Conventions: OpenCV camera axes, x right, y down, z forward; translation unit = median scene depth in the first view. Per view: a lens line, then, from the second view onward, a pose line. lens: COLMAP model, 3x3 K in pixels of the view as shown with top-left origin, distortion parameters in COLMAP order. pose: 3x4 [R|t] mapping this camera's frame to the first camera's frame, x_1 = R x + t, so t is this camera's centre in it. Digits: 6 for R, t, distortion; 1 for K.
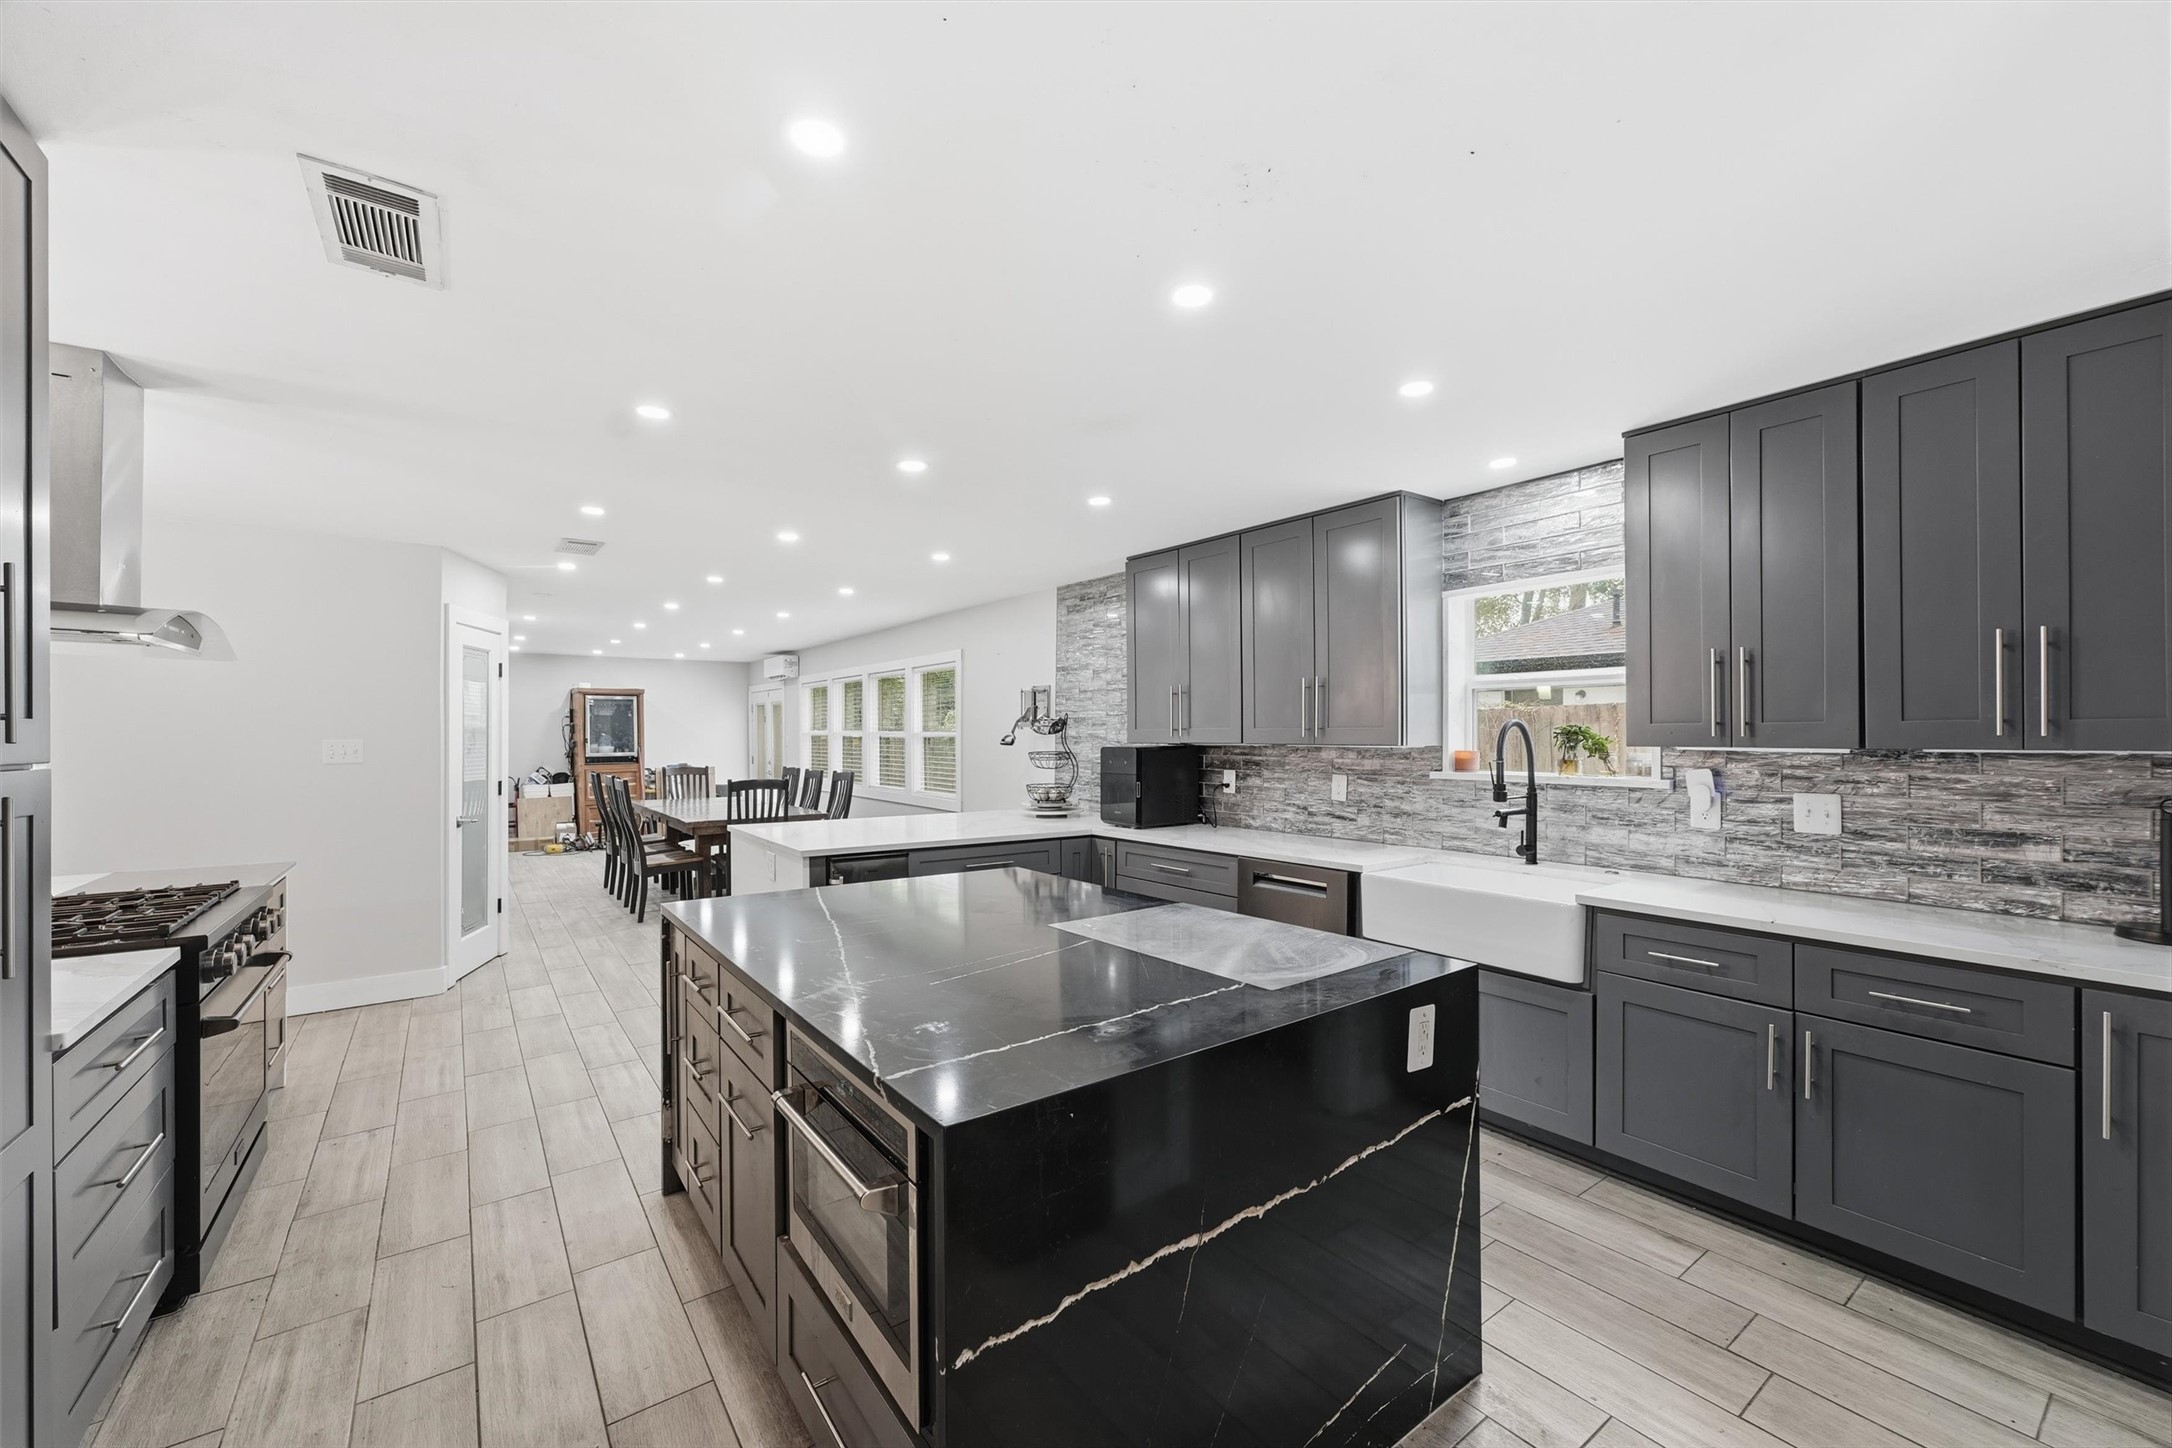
lens RADIAL K [[873.4, 0, 1064.7], [0, 873.4, 740.4], [0, 0, 1]] dist [0.013358, 0.000611]
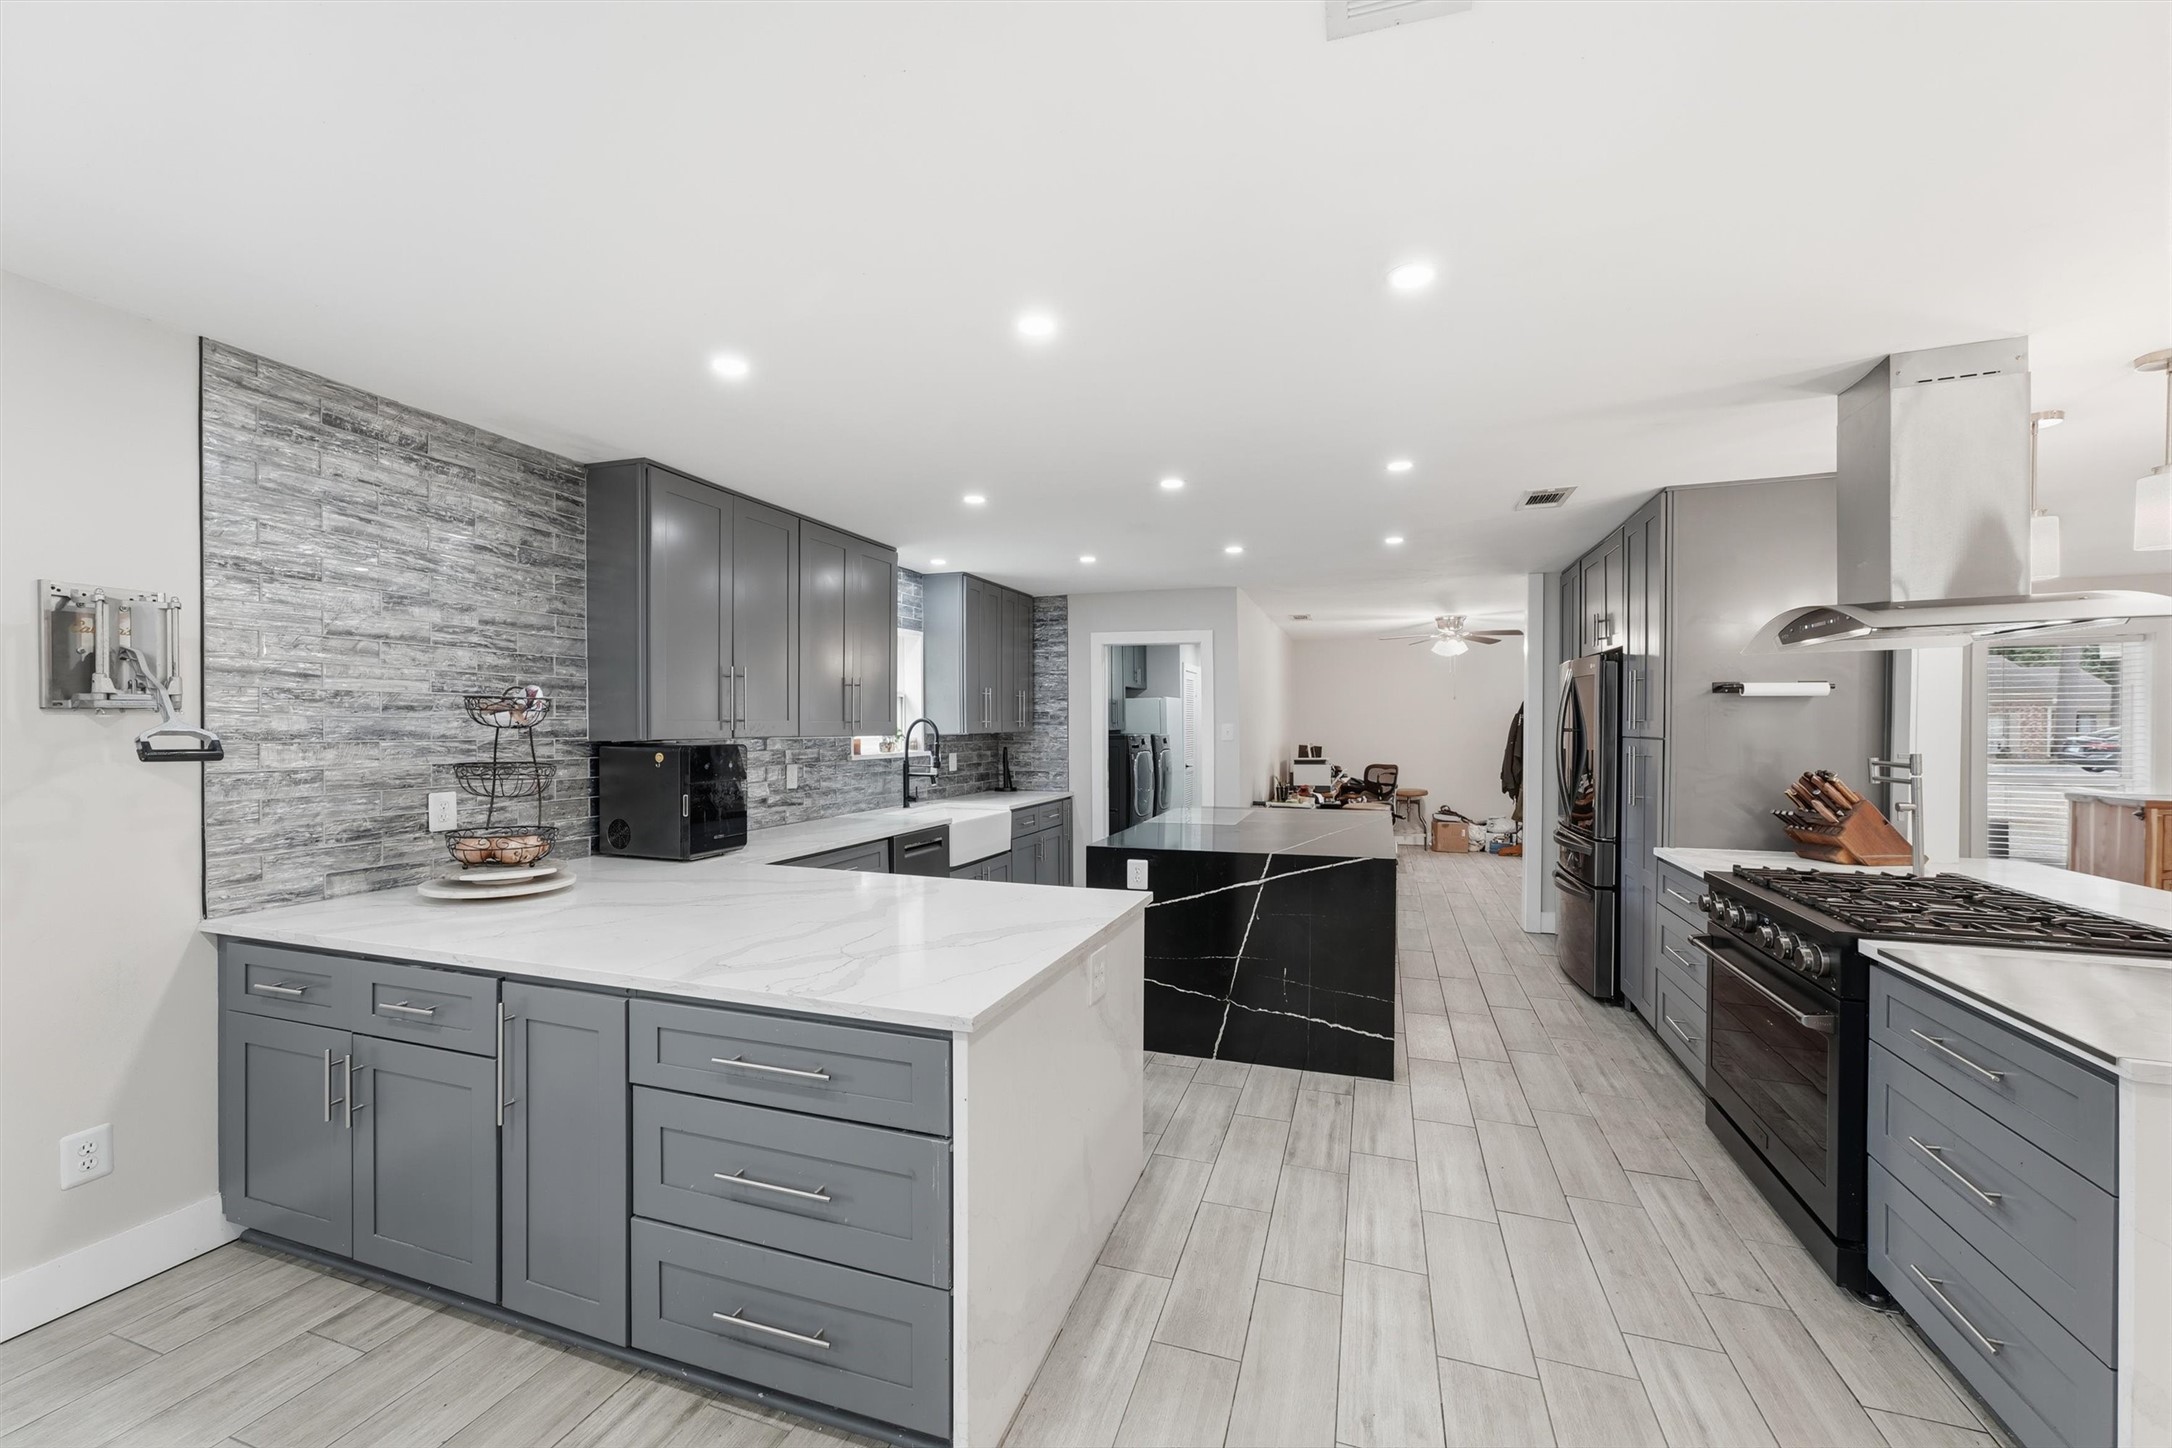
lens RADIAL K [[873.4, 0, 1066.4], [0, 873.4, 719.0], [0, 0, 1]] dist [0.013358, 0.000611]
pose [[-0.581967, 0.001994, 0.813210, -0.805184], [0.001905, 0.999998, -0.001089, -0.017235], [-0.813210, 0.000915, -0.581969, 1.400843]]
